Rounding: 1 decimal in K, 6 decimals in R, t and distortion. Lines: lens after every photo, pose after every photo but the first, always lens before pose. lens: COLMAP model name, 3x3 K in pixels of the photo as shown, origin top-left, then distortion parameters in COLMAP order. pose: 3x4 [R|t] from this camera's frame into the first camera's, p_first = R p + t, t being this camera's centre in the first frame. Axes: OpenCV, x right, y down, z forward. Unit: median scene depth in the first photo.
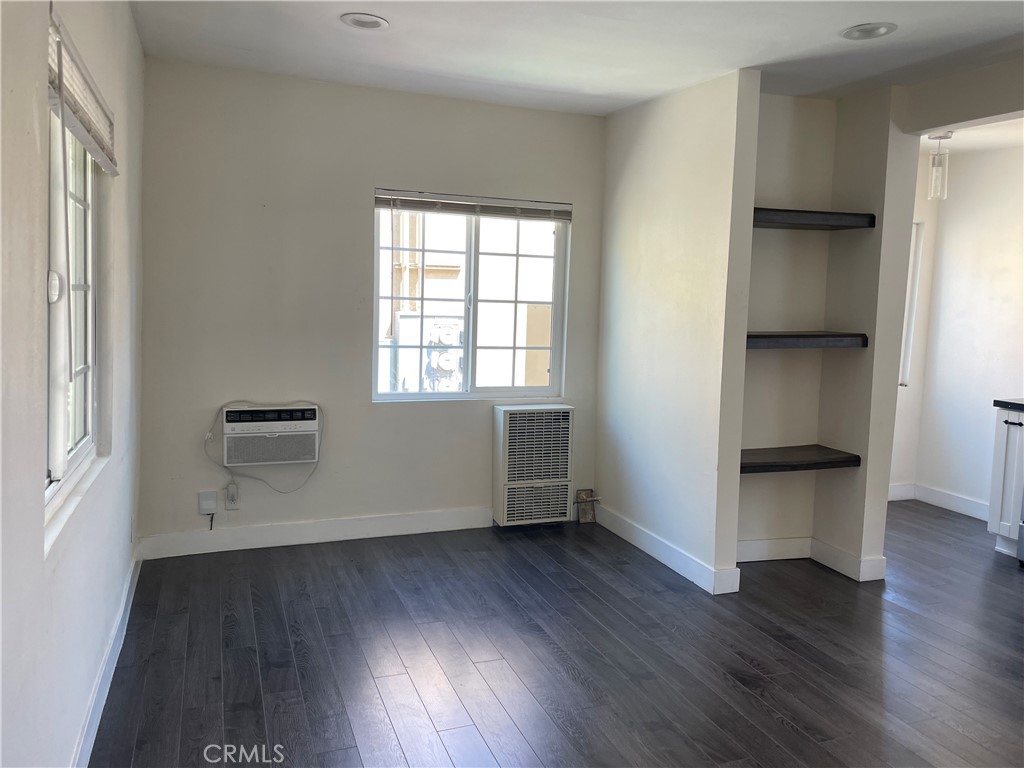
lens RADIAL K [[788.5, 0, 510.9], [0, 788.5, 376.1], [0, 0, 1]] dist [0.137464, -0.181683]
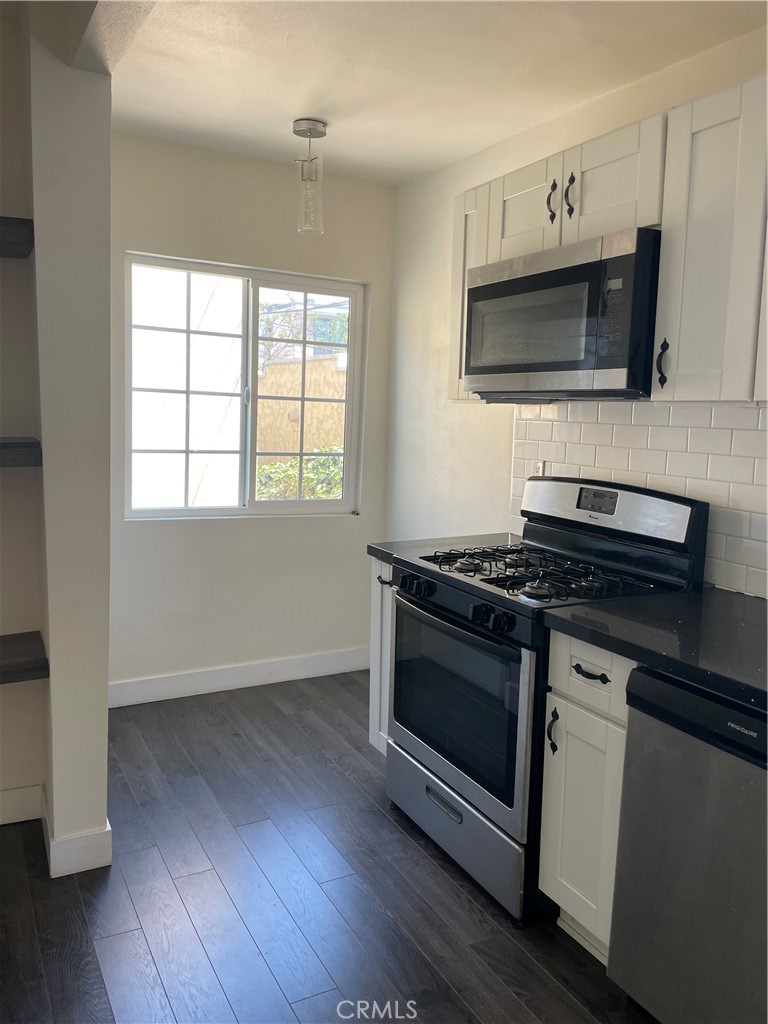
lens RADIAL K [[802.6, 0, 346.0], [0, 802.6, 507.3], [0, 0, 1]] dist [0.048109, 0.000325]
pose [[0.995718, -0.016176, 0.091019, 0.554349], [0.013213, 0.999366, 0.033066, -0.023020], [-0.091496, -0.031721, 0.995300, 0.387357]]
